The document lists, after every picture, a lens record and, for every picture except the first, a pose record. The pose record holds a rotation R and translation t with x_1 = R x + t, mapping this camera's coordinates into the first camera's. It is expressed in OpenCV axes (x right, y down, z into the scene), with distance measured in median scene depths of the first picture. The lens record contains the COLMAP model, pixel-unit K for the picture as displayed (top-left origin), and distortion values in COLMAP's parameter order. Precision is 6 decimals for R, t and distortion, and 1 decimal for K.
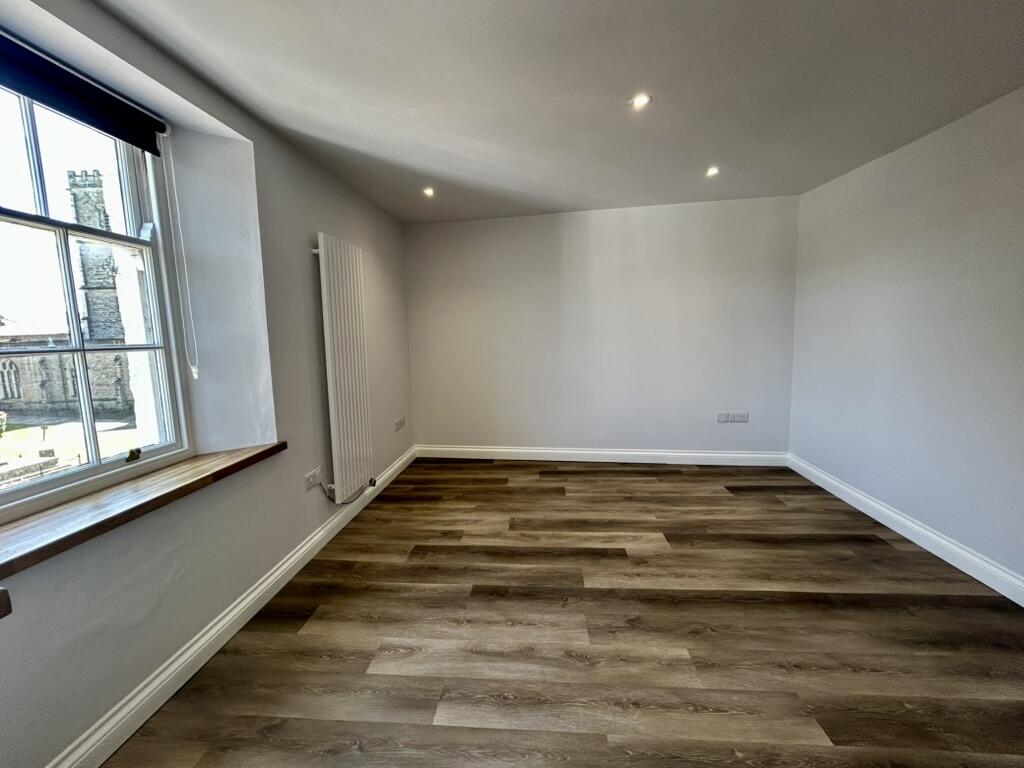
lens RADIAL K [[414.6, 0, 510.5], [0, 414.6, 381.7], [0, 0, 1]] dist [-0.000799, 0.000536]
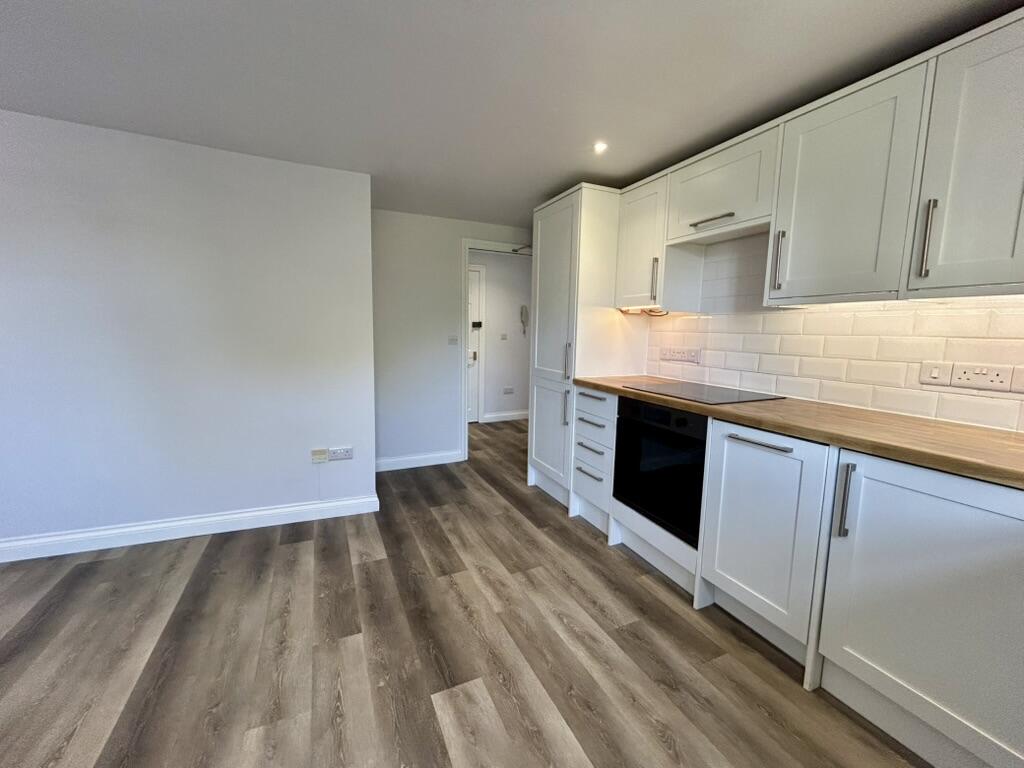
lens RADIAL K [[414.6, 0, 510.5], [0, 414.6, 381.7], [0, 0, 1]] dist [-0.000799, 0.000536]
pose [[-0.489565, -0.085643, 0.867751, -0.364119], [0.097258, 0.983592, 0.151946, -0.068480], [-0.866526, 0.158783, -0.473203, 0.667385]]
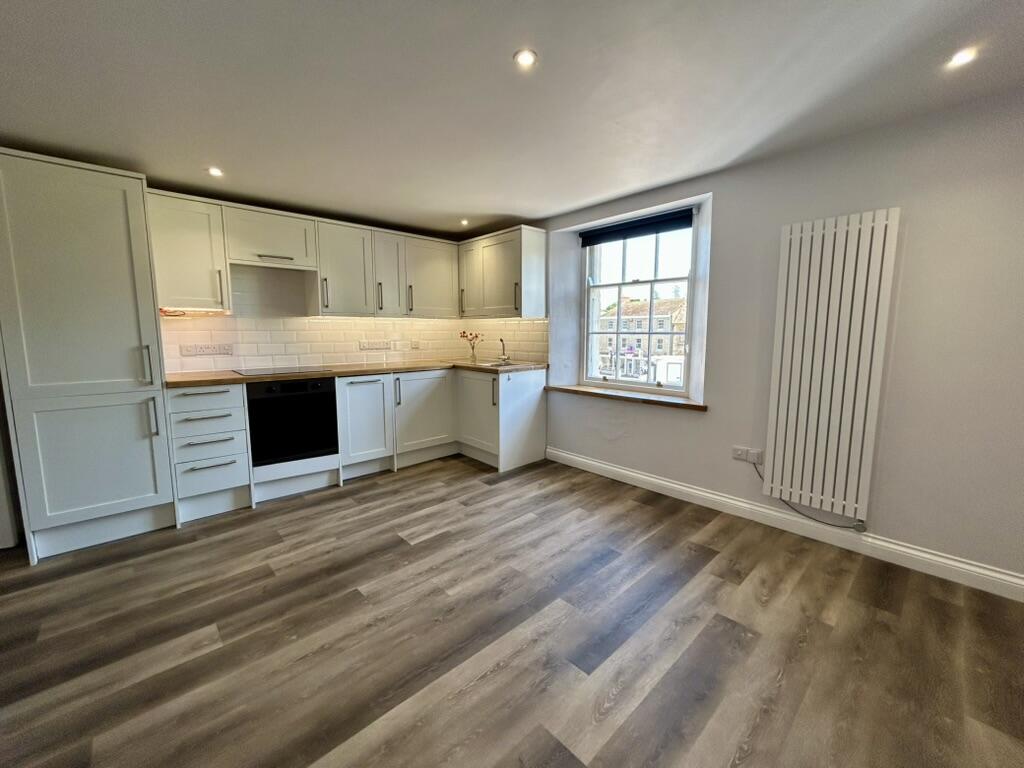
lens RADIAL K [[414.6, 0, 510.5], [0, 414.6, 381.7], [0, 0, 1]] dist [-0.000799, 0.000536]
pose [[-0.681709, 0.122882, -0.721230, 0.889408], [-0.061625, 0.972647, 0.223966, -0.204469], [0.729023, 0.197126, -0.655489, 1.449492]]
